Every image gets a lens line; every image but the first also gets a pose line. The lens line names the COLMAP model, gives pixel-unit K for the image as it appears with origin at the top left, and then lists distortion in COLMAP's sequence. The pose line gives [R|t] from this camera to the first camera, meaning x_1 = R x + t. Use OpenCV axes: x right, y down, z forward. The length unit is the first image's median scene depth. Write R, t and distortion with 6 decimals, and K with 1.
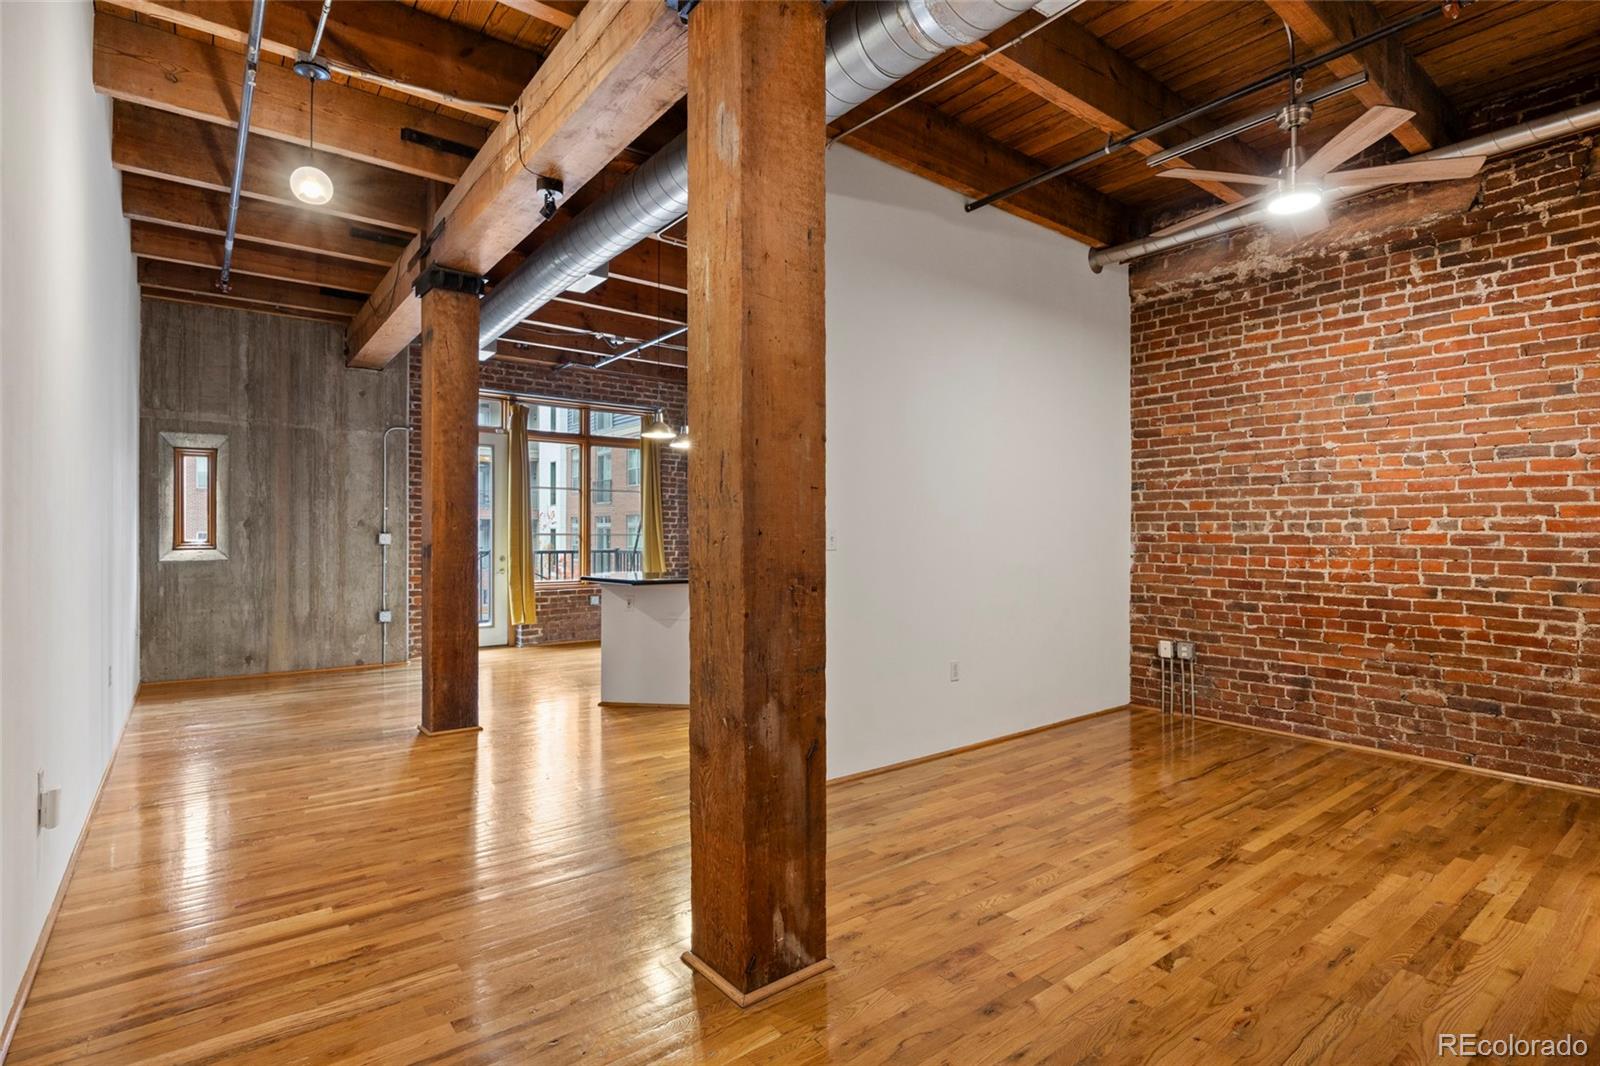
lens RADIAL K [[788.4, 0, 800.8], [0, 788.4, 533.2], [0, 0, 1]] dist [-0.011952, 0.001481]
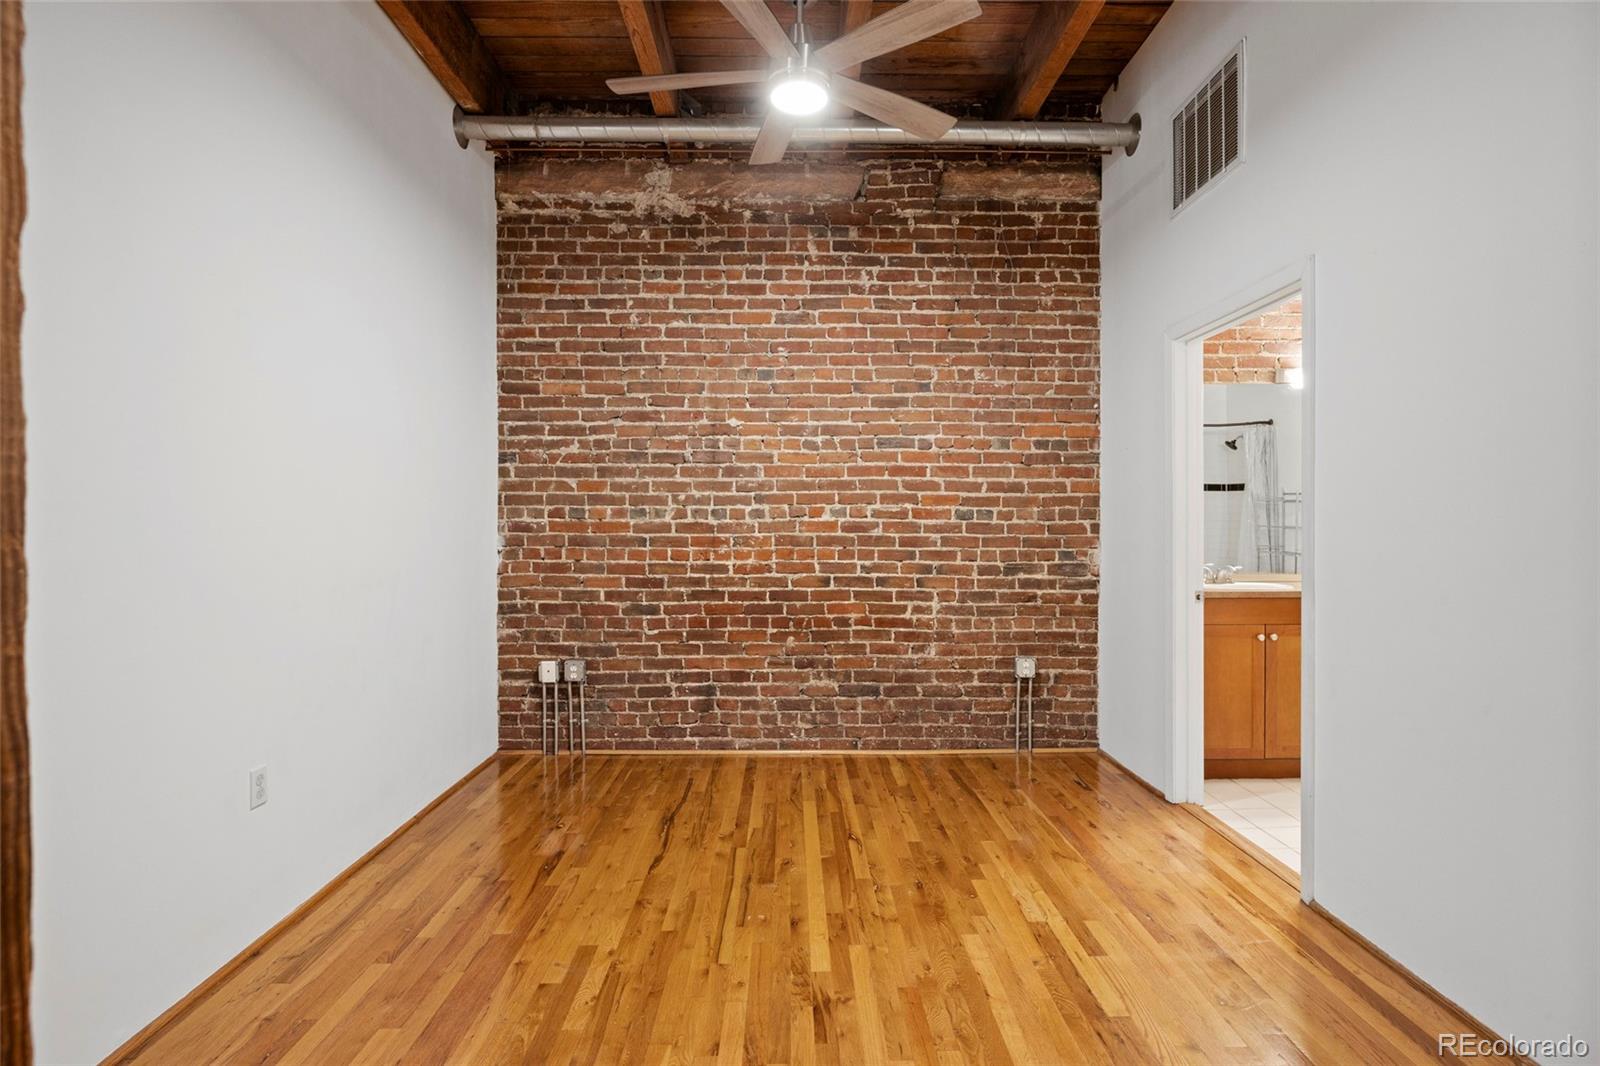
lens RADIAL K [[788.4, 0, 805.1], [0, 788.4, 529.6], [0, 0, 1]] dist [-0.011952, 0.001481]
pose [[0.603205, -0.007959, 0.797546, 0.003912], [0.001451, 0.999960, 0.008882, 0.002632], [-0.797585, -0.004201, 0.603192, 0.419774]]
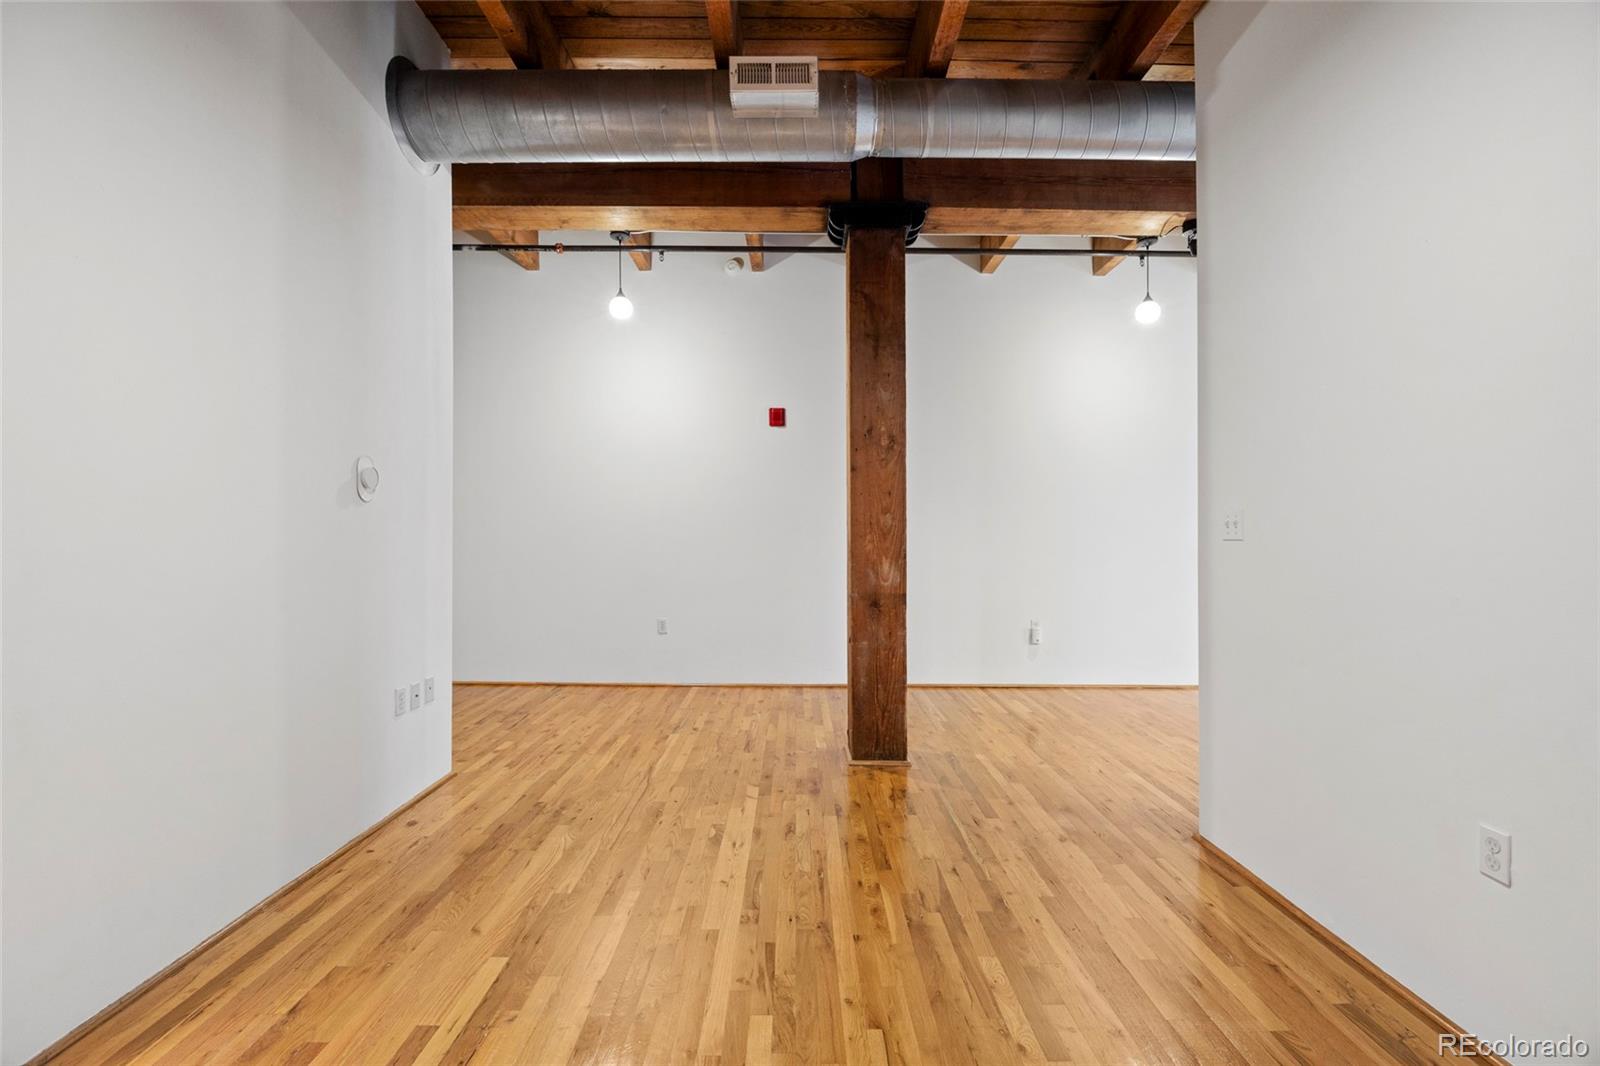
lens RADIAL K [[719.6, 0, 794.6], [0, 719.6, 532.9], [0, 0, 1]] dist [-0.002755, -0.000190]
pose [[-0.618967, -0.002166, -0.785414, 0.713583], [-0.003088, 0.999995, -0.000324, 0.015611], [0.785411, 0.002225, -0.618970, 0.976433]]
